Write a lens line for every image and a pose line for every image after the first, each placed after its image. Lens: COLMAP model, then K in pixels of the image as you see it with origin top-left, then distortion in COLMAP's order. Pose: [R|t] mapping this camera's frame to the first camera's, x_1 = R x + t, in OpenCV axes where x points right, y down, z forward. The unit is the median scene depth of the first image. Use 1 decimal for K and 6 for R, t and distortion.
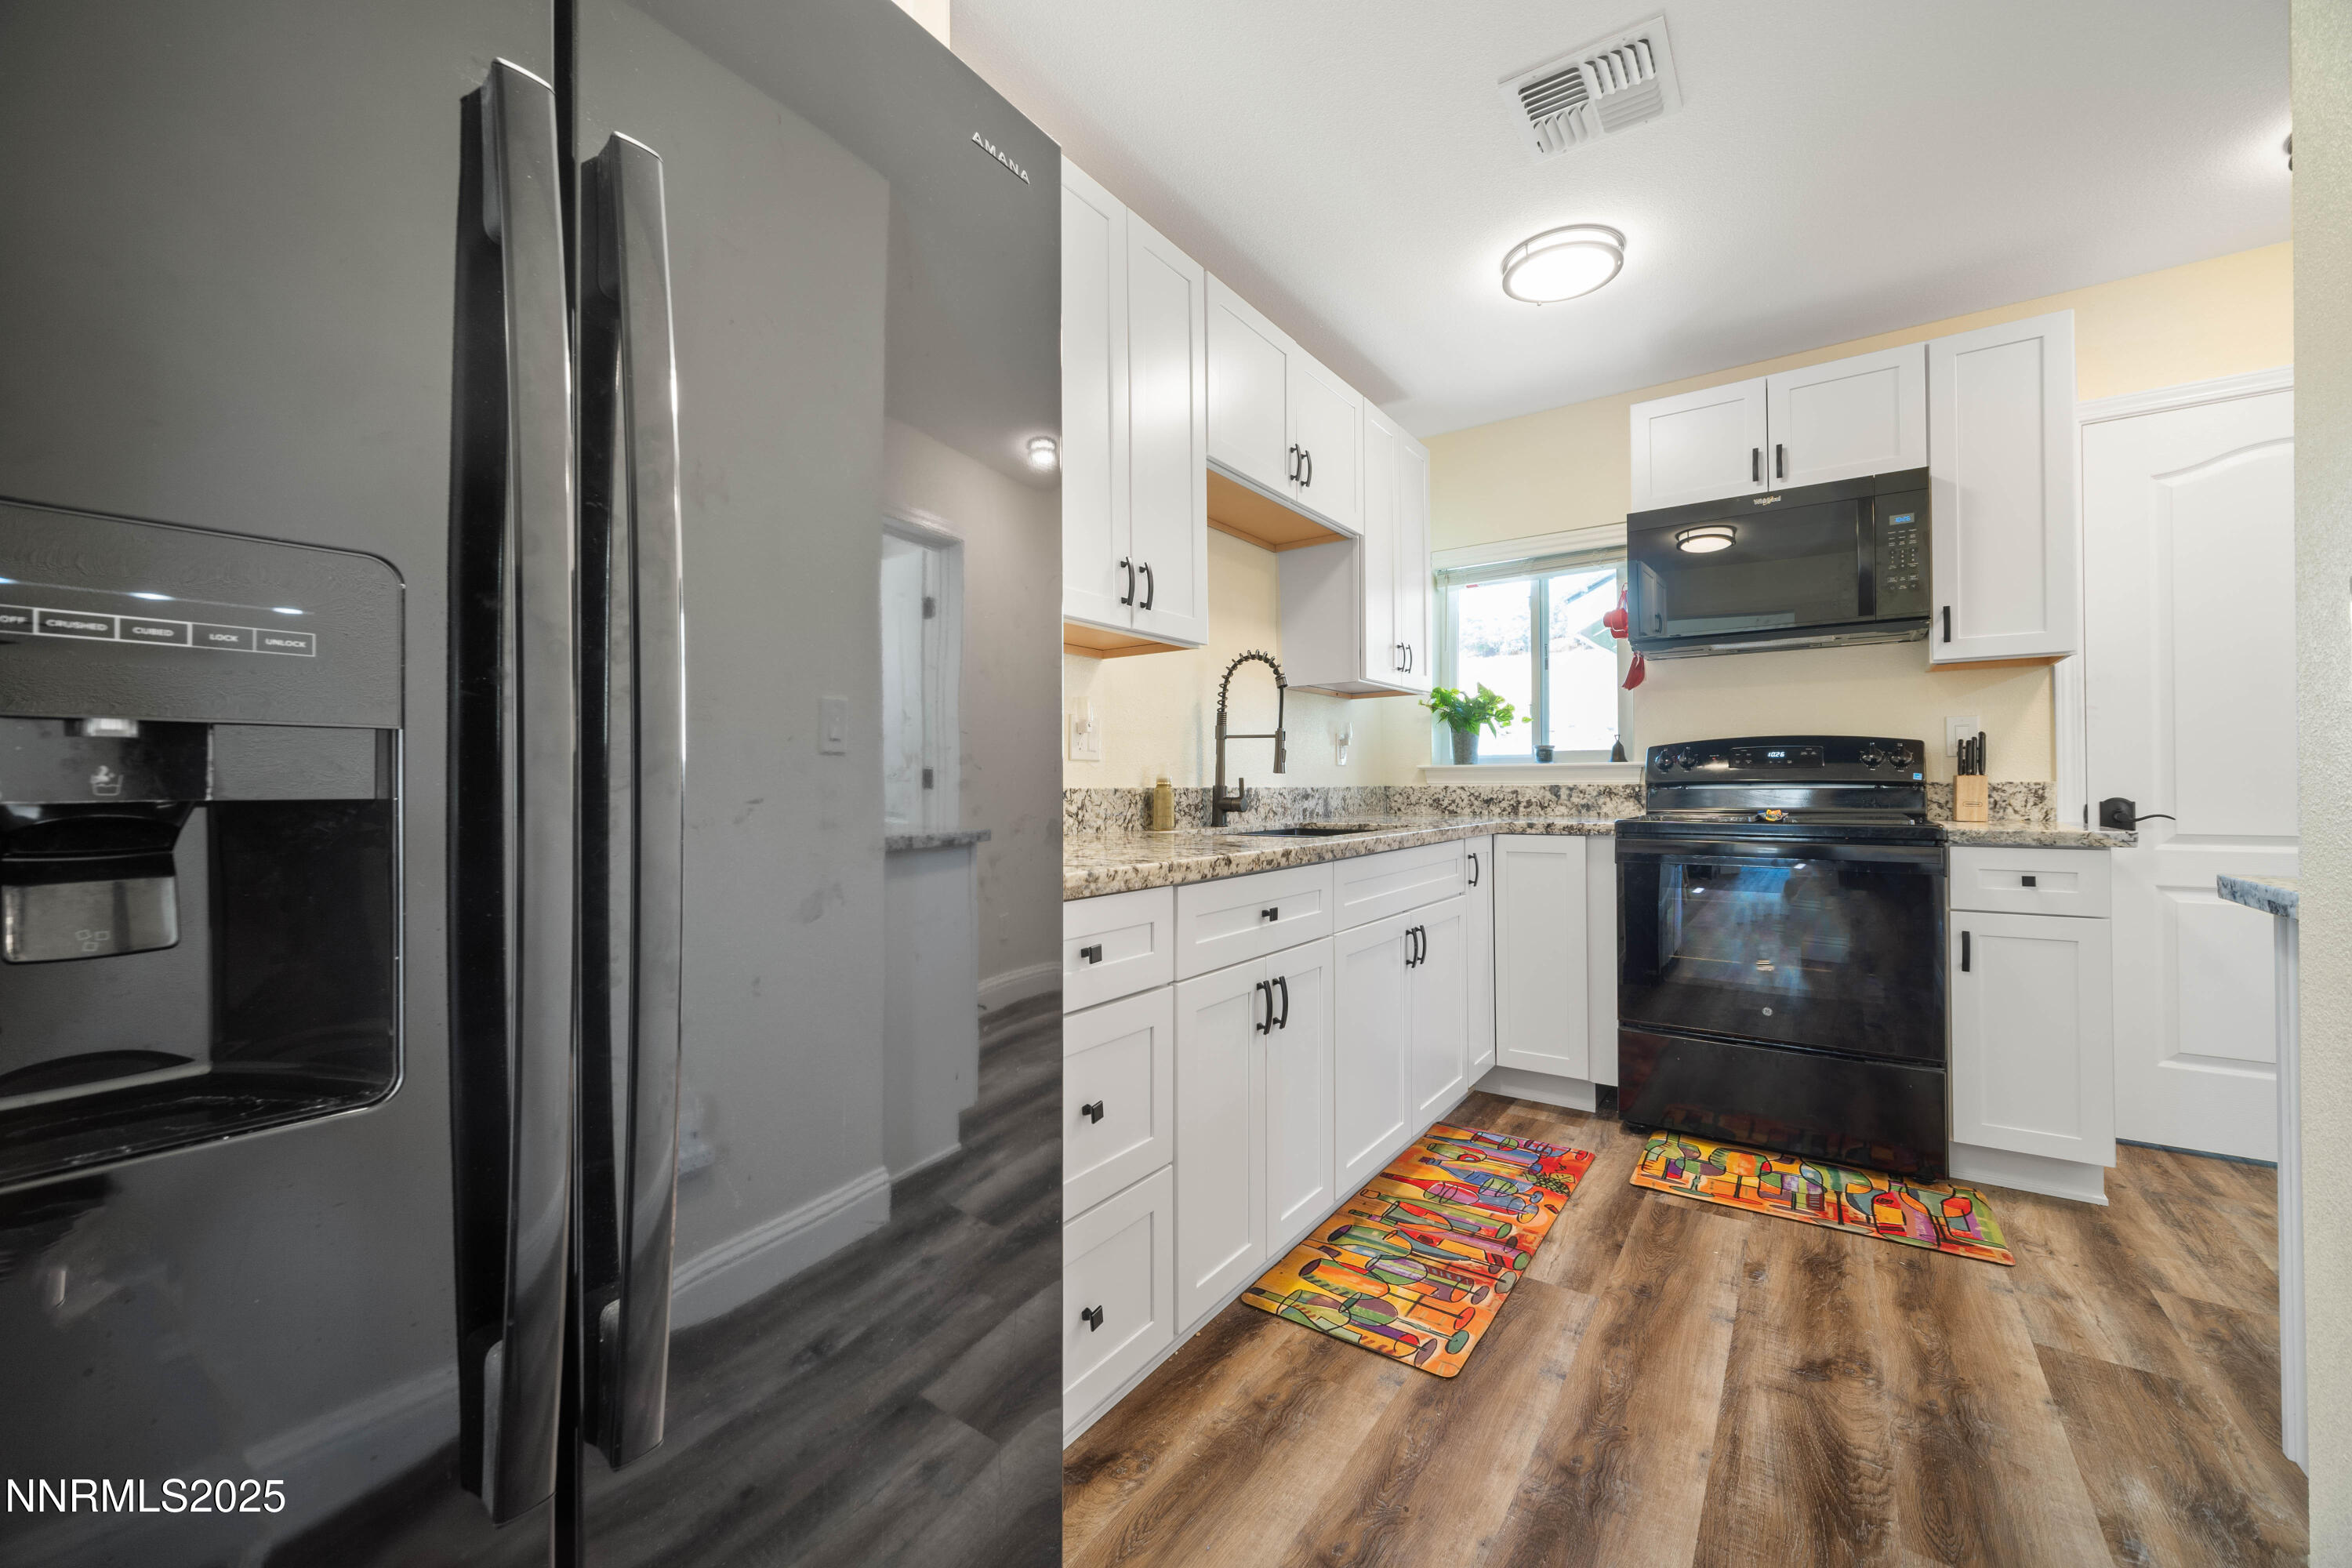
lens RADIAL K [[937.0, 0, 1160.5], [0, 937.0, 777.6], [0, 0, 1]] dist [-0.002095, 0.000451]
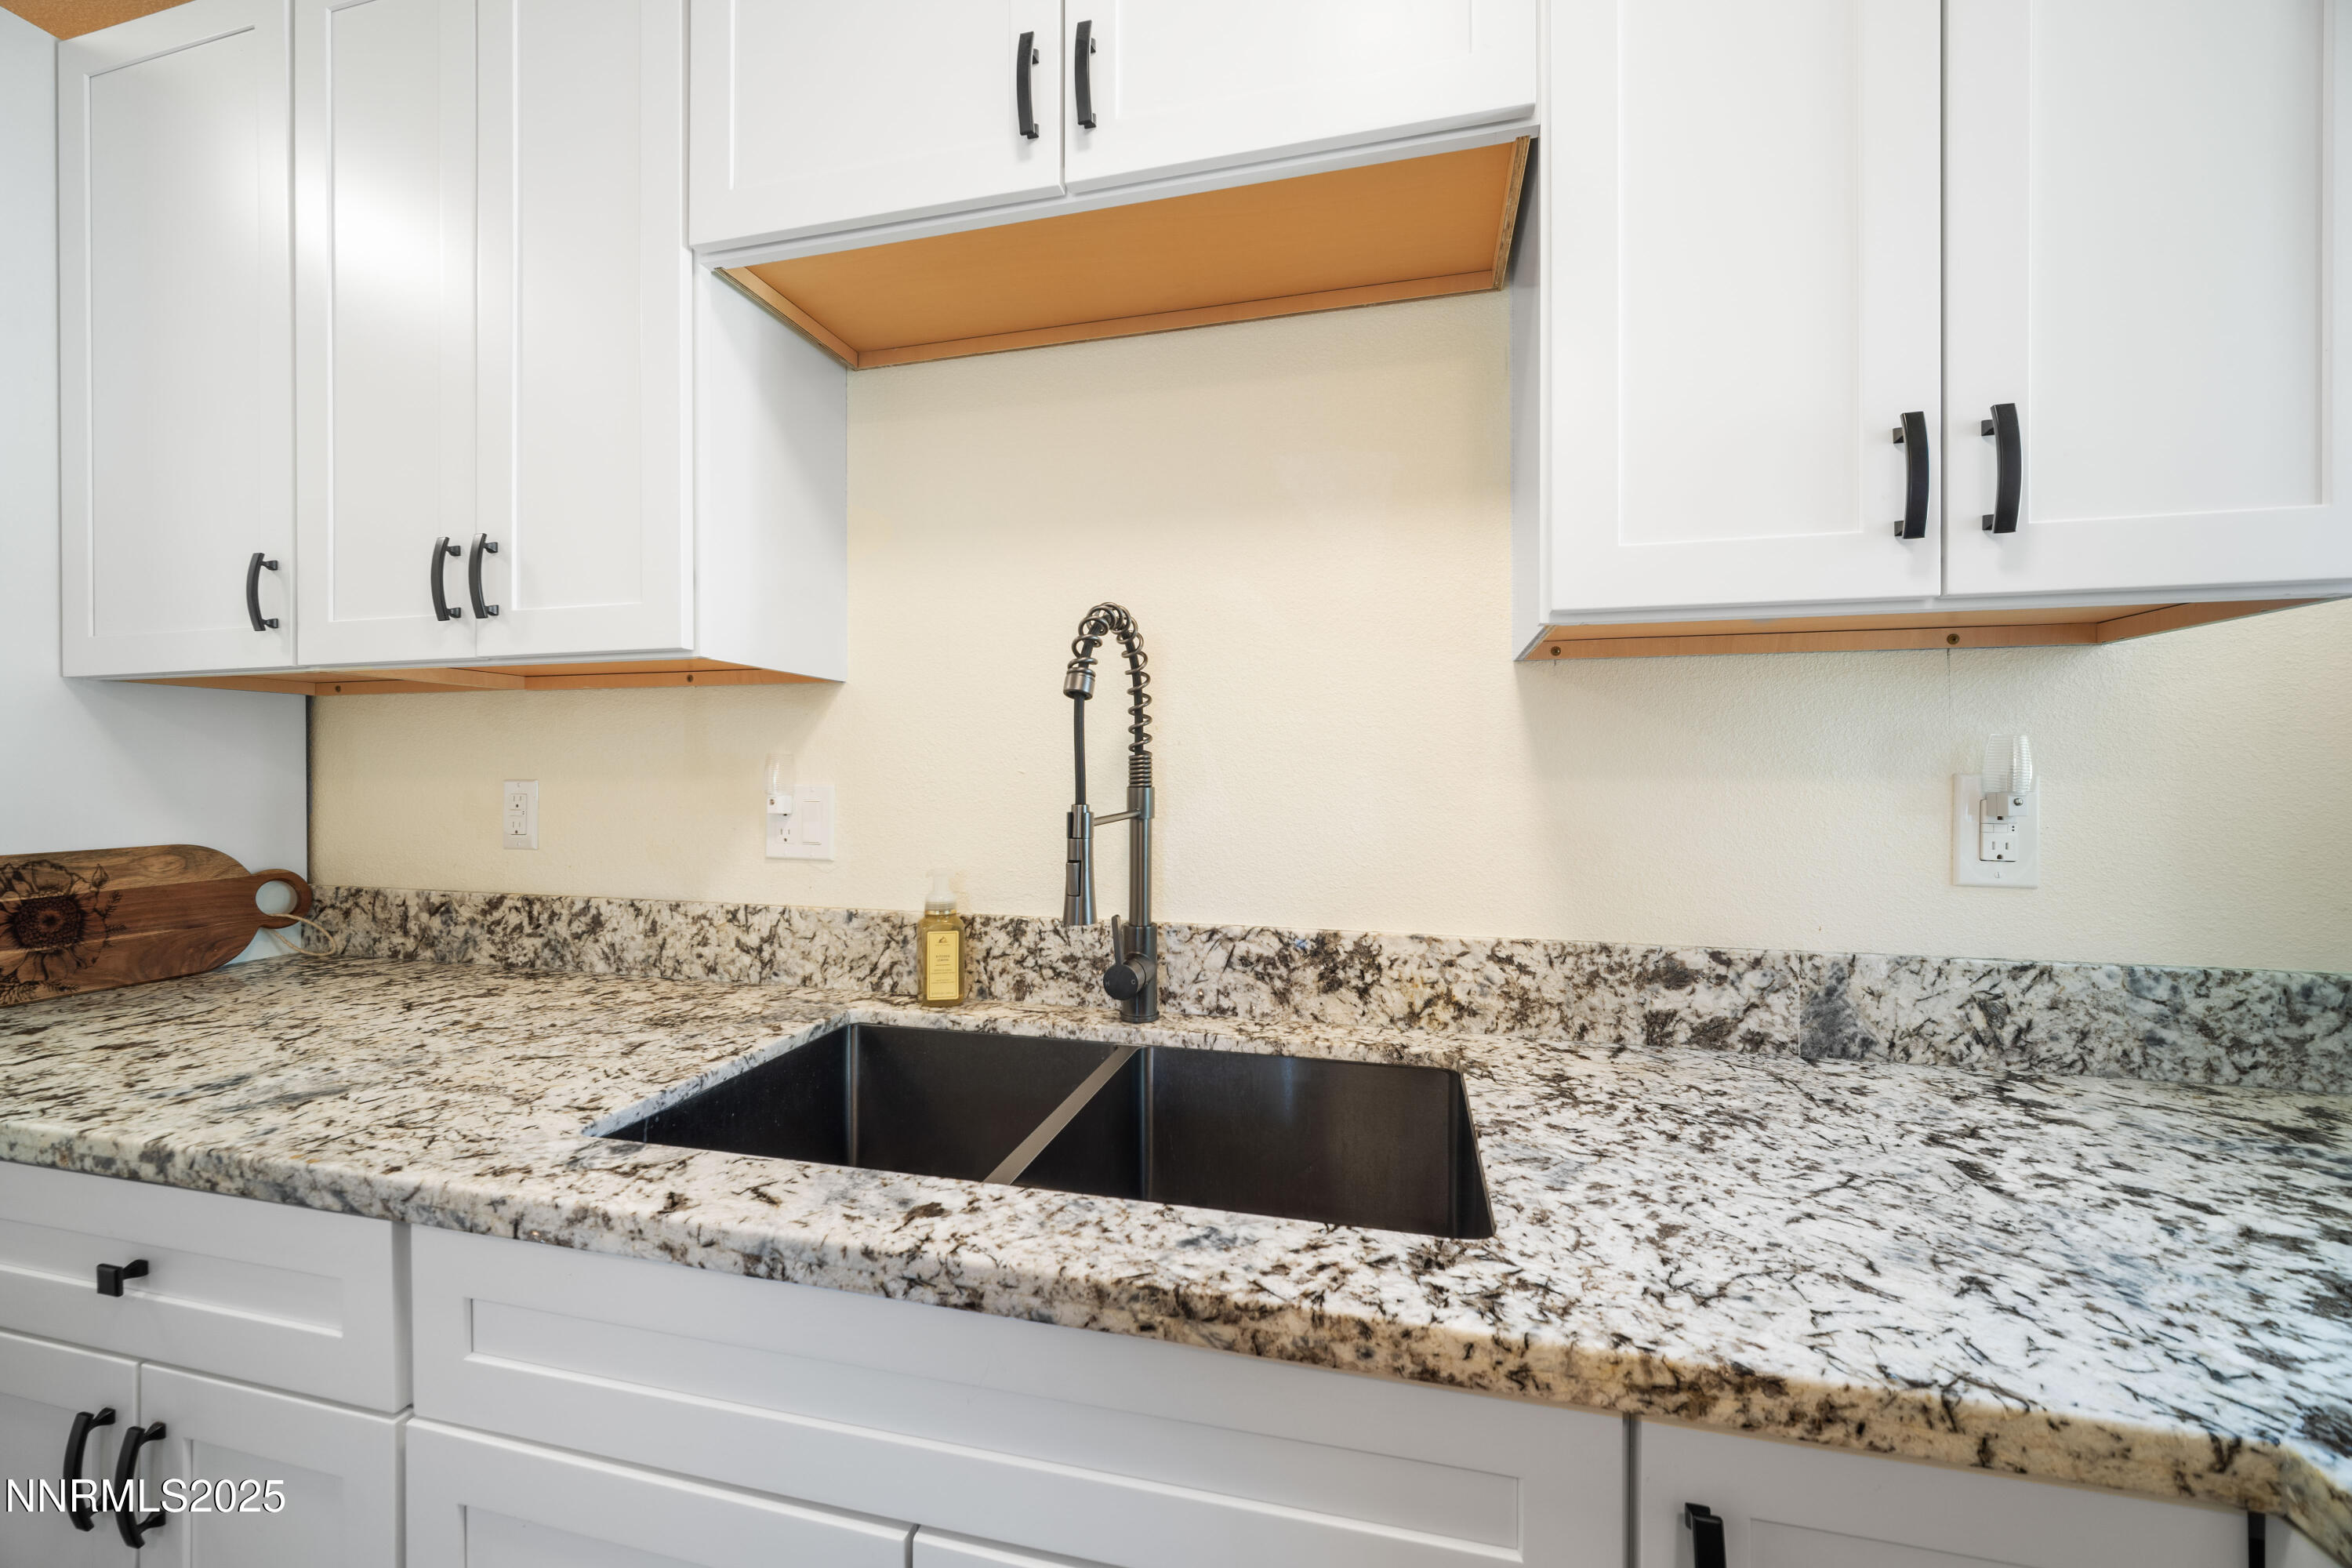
lens RADIAL K [[937.0, 0, 1163.7], [0, 937.0, 774.2], [0, 0, 1]] dist [-0.002095, 0.000451]
pose [[0.364672, 0.007781, -0.931103, 0.479886], [0.004211, 0.999941, 0.010005, -0.066518], [0.931126, -0.007569, 0.364618, 0.867010]]
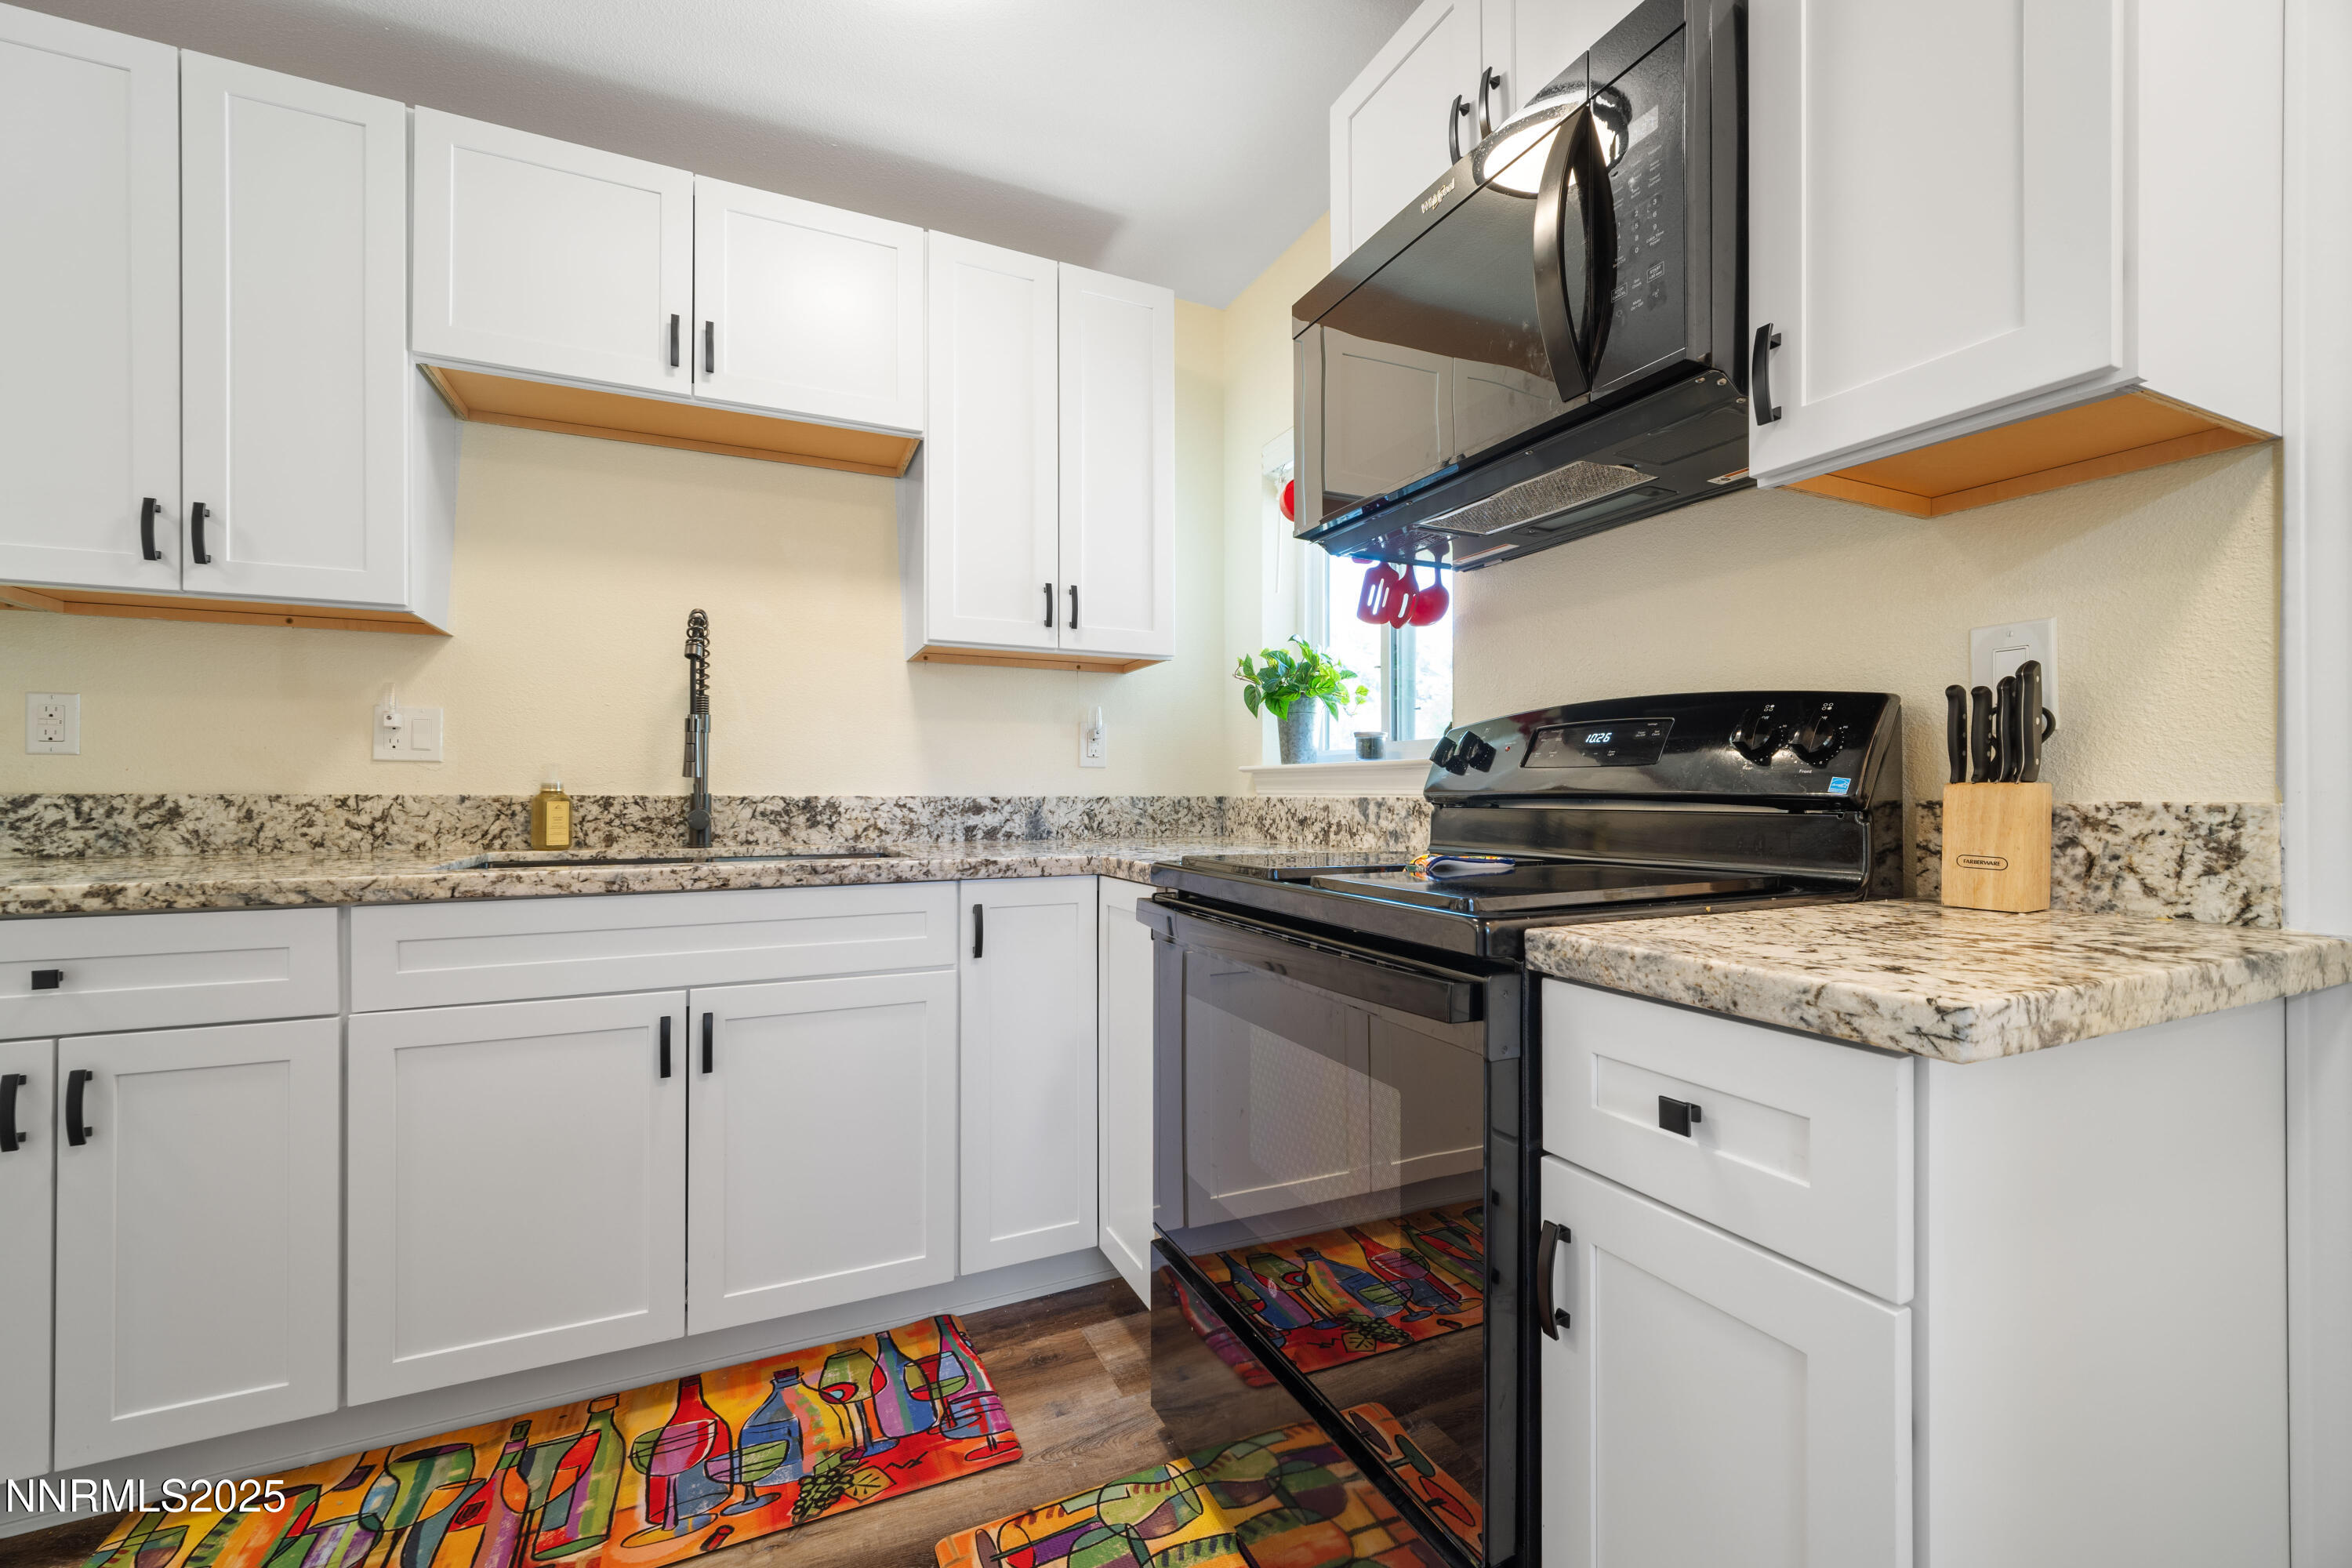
lens RADIAL K [[937.0, 0, 1168.2], [0, 937.0, 790.0], [0, 0, 1]] dist [-0.002095, 0.000451]
pose [[0.869811, 0.006740, -0.493339, 0.781579], [-0.003579, 0.999967, 0.007353, -0.001234], [0.493372, -0.004630, 0.869806, 0.535090]]
